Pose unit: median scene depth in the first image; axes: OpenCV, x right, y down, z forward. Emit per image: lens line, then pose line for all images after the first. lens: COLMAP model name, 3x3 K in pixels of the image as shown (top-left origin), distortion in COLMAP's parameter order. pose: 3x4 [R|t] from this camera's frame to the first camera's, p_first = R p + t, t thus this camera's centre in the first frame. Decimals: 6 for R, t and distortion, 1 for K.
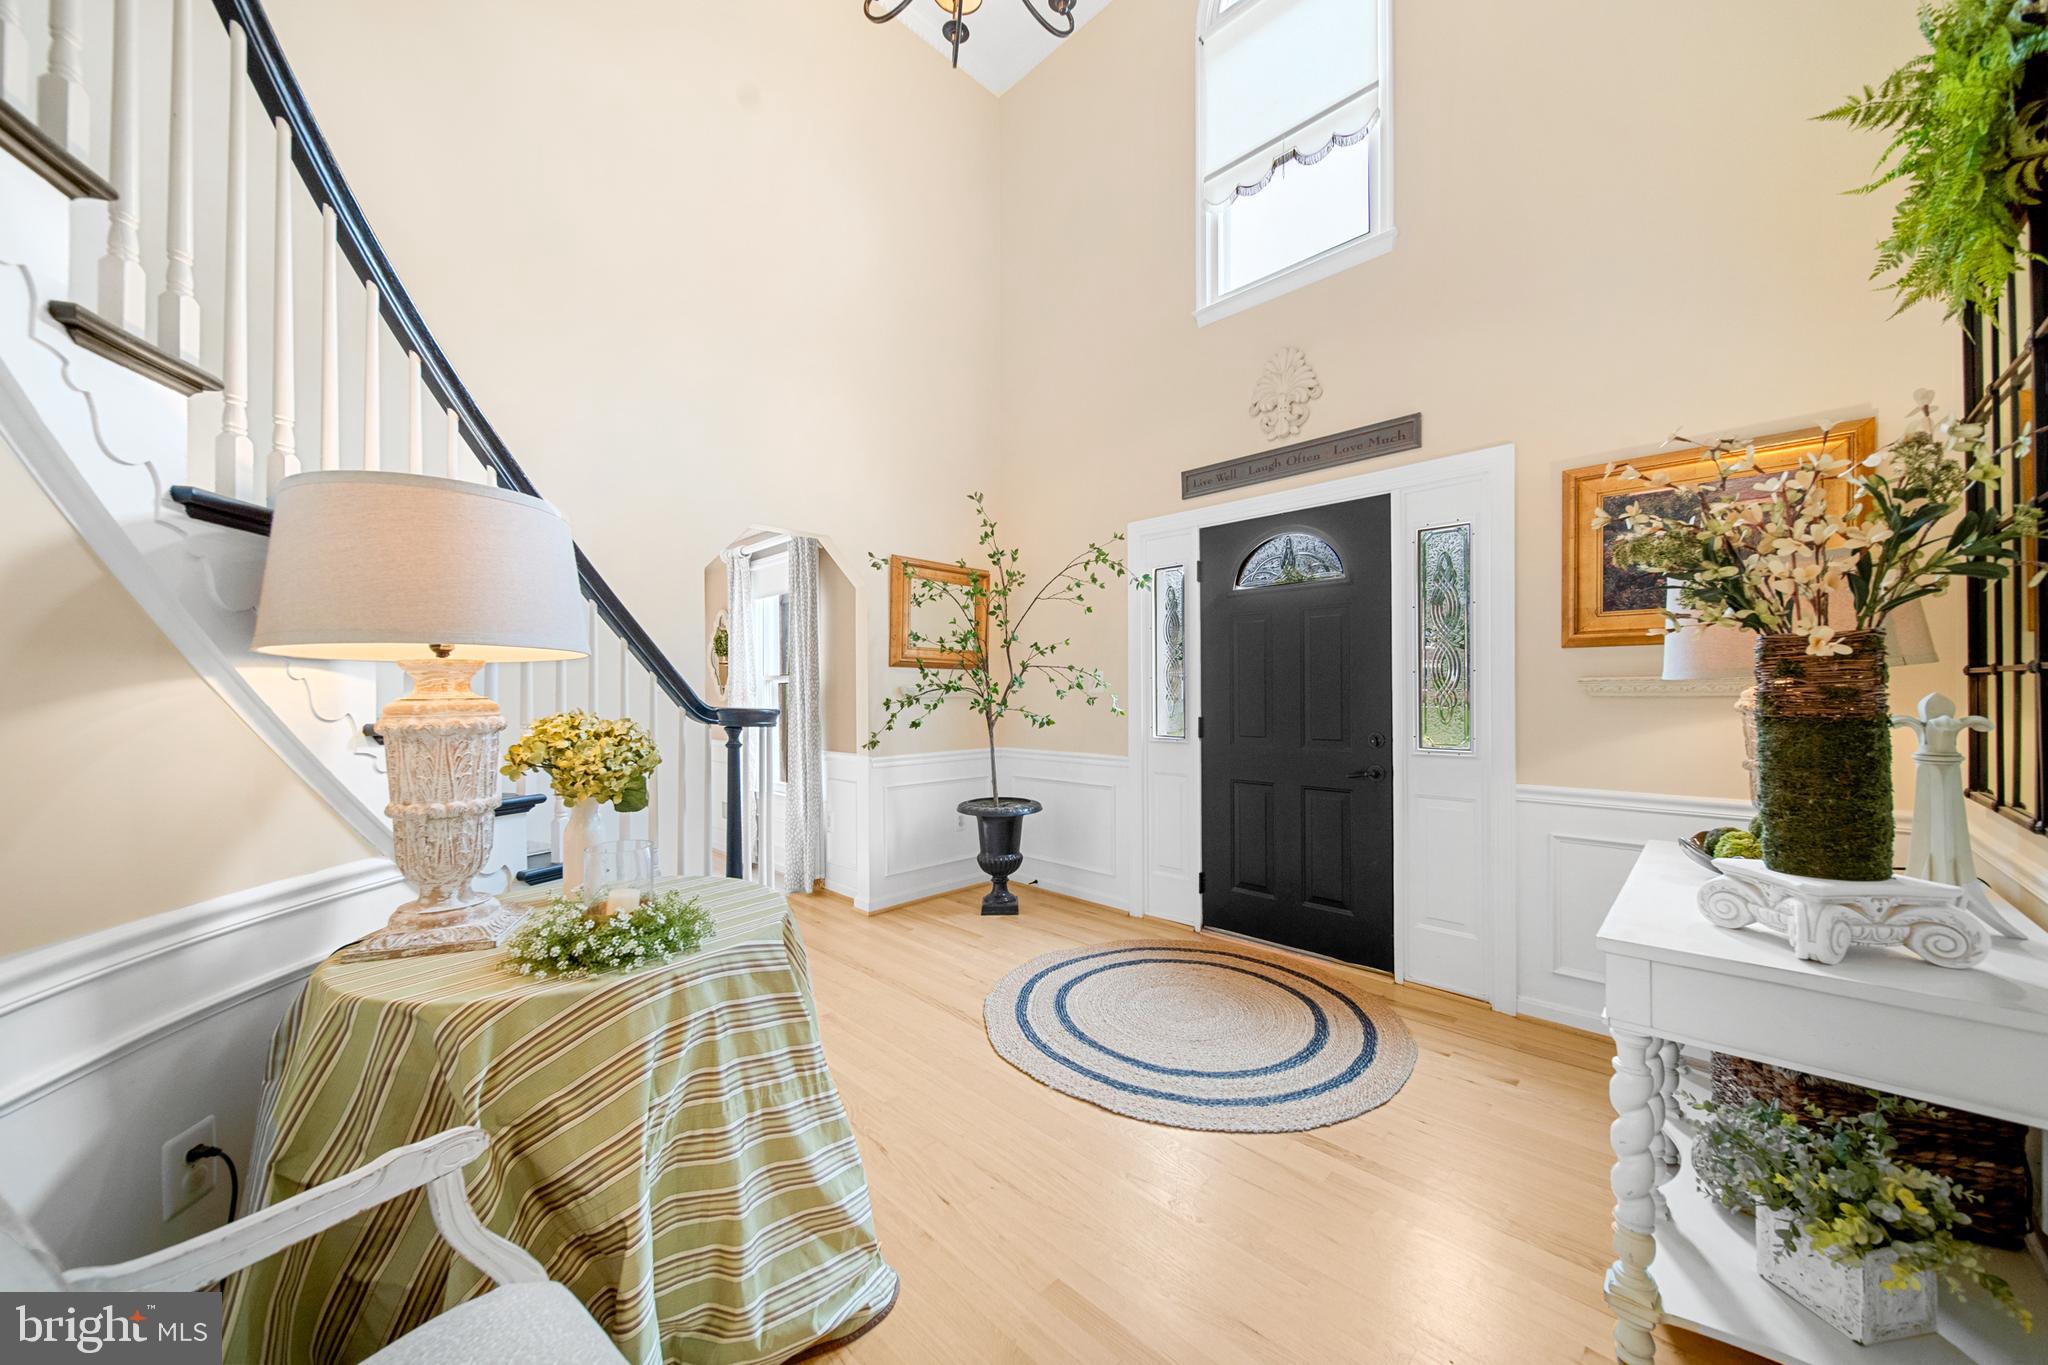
lens RADIAL K [[740.2, 0, 1022.1], [0, 740.2, 685.8], [0, 0, 1]] dist [0.000261, -0.000004]
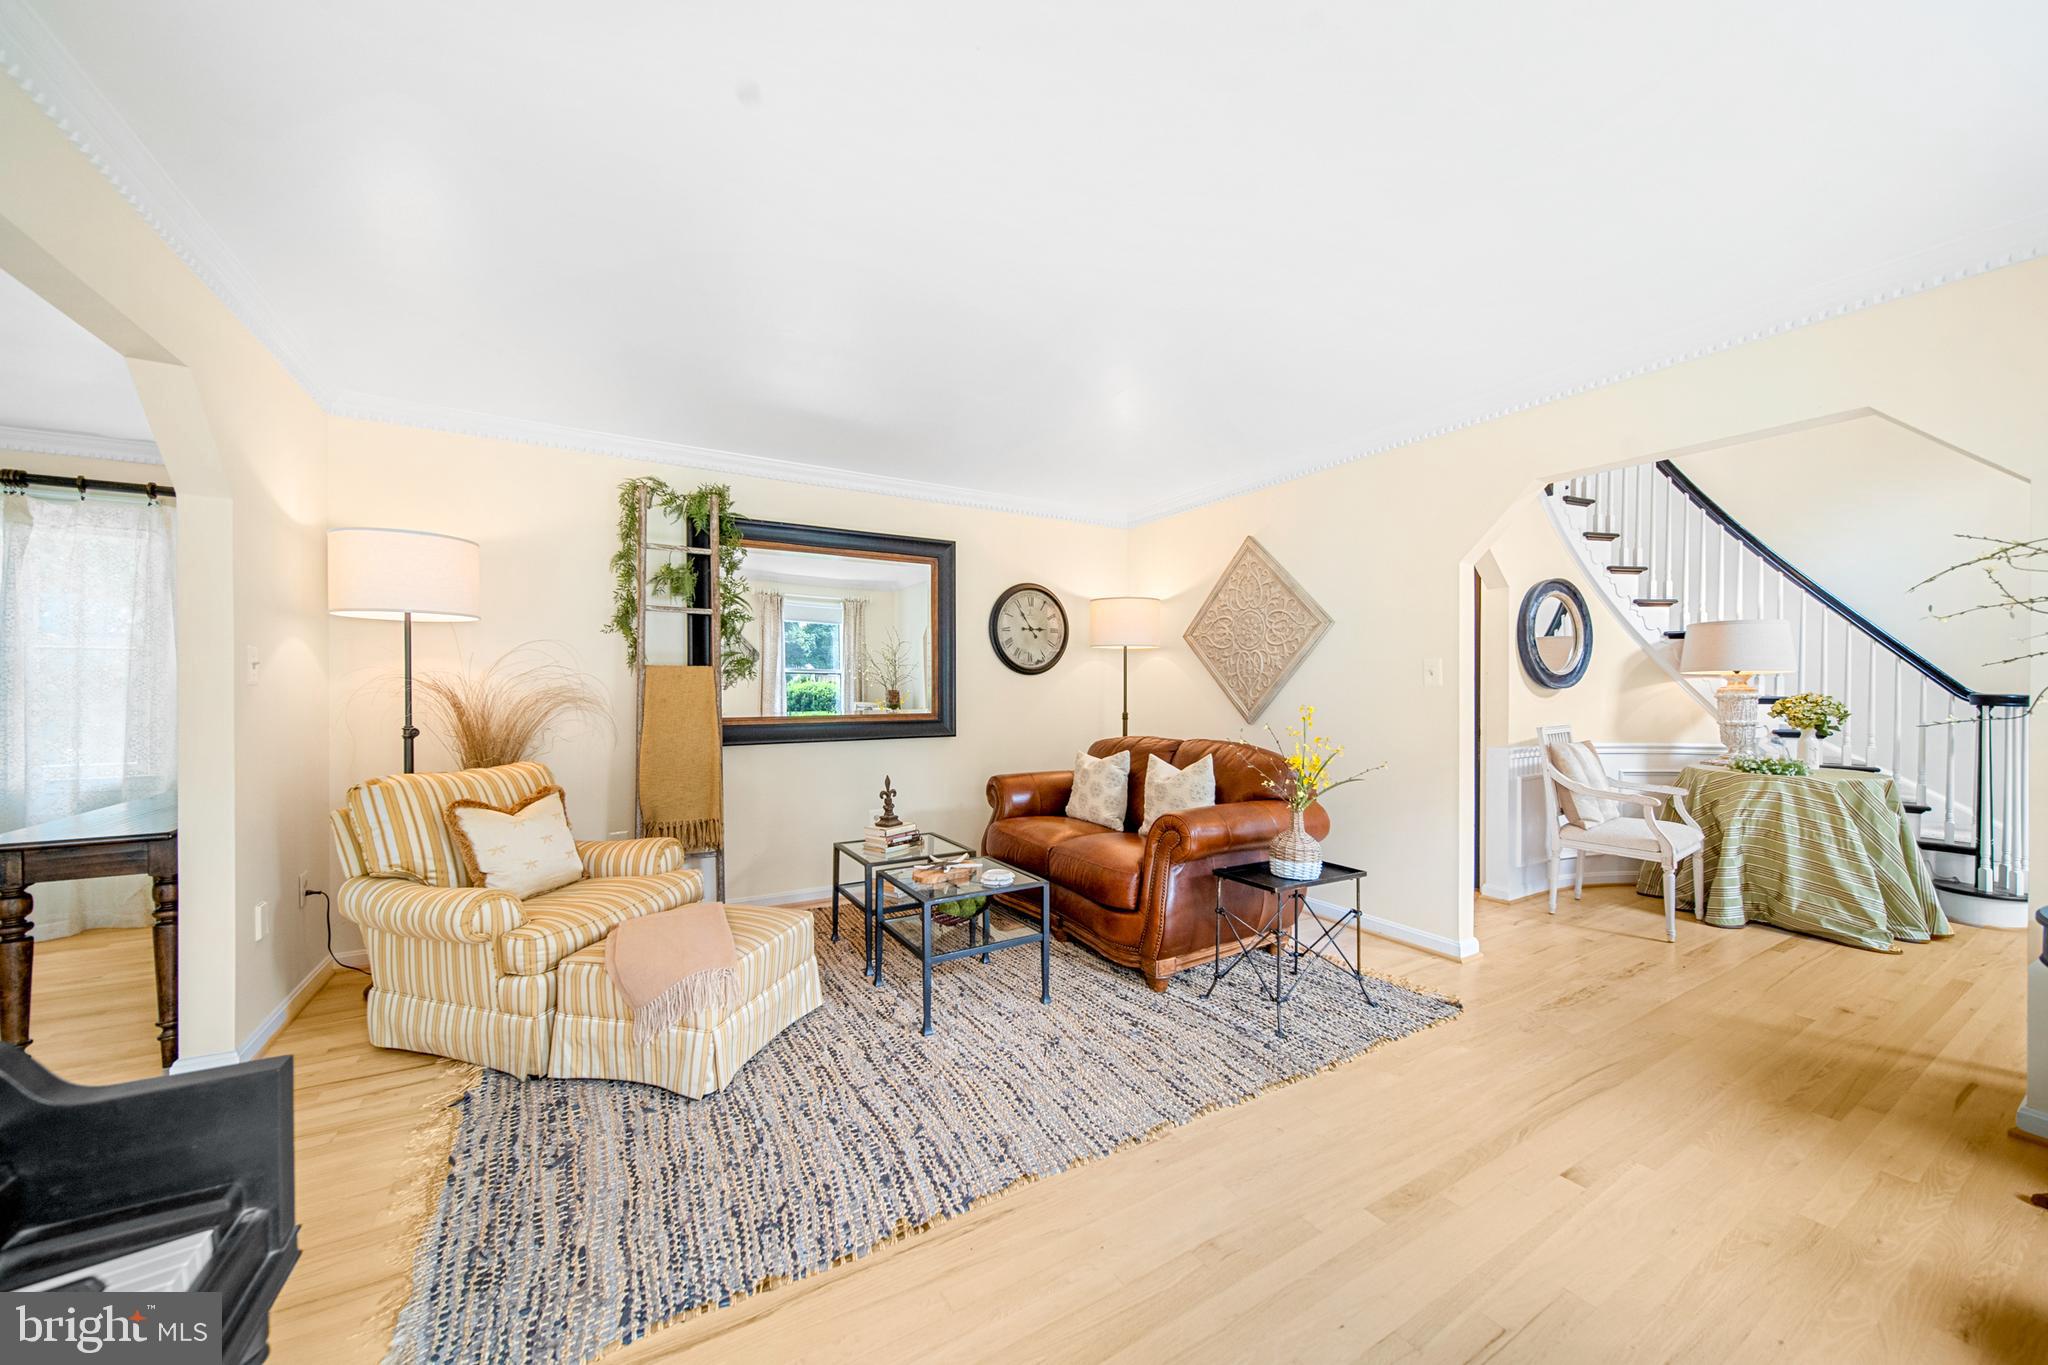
lens RADIAL K [[736.4, 0, 1028.4], [0, 736.4, 699.5], [0, 0, 1]] dist [0.000405, -0.000054]
pose [[-0.253370, 0.013164, -0.967280, 1.152128], [0.009601, 0.999892, 0.011093, 0.002272], [0.967322, -0.006477, -0.253469, -0.417095]]
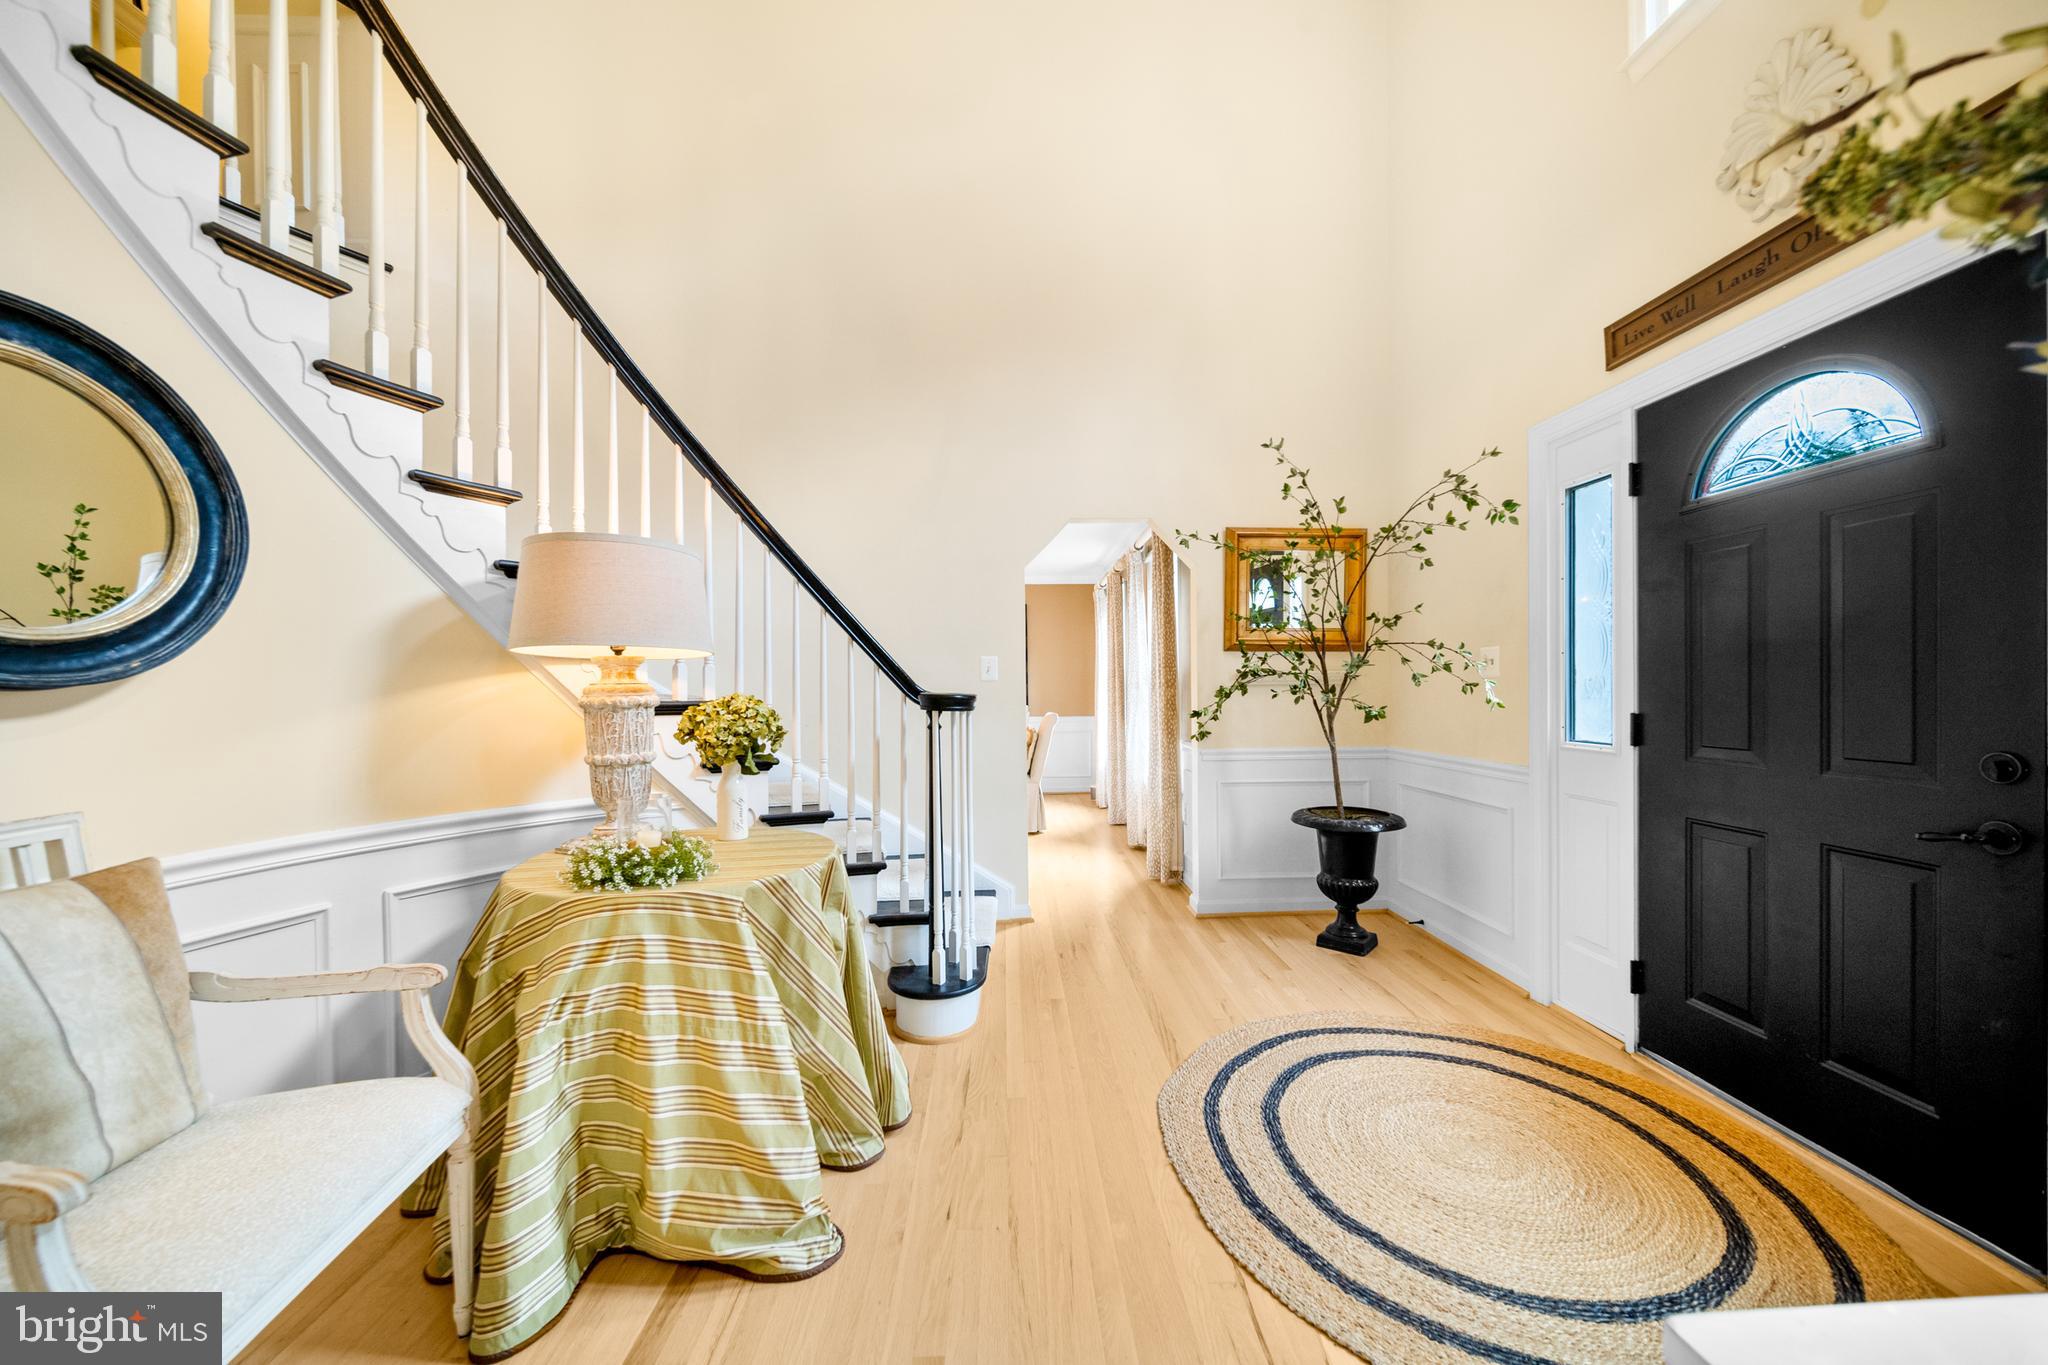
lens RADIAL K [[730.9, 0, 1028.0], [0, 730.9, 690.7], [0, 0, 1]] dist [-0.001566, -0.000103]
pose [[0.720560, -0.001233, -0.693392, 0.316544], [0.013258, 0.999840, 0.011999, 0.009861], [0.693266, -0.017839, 0.720461, 0.212458]]
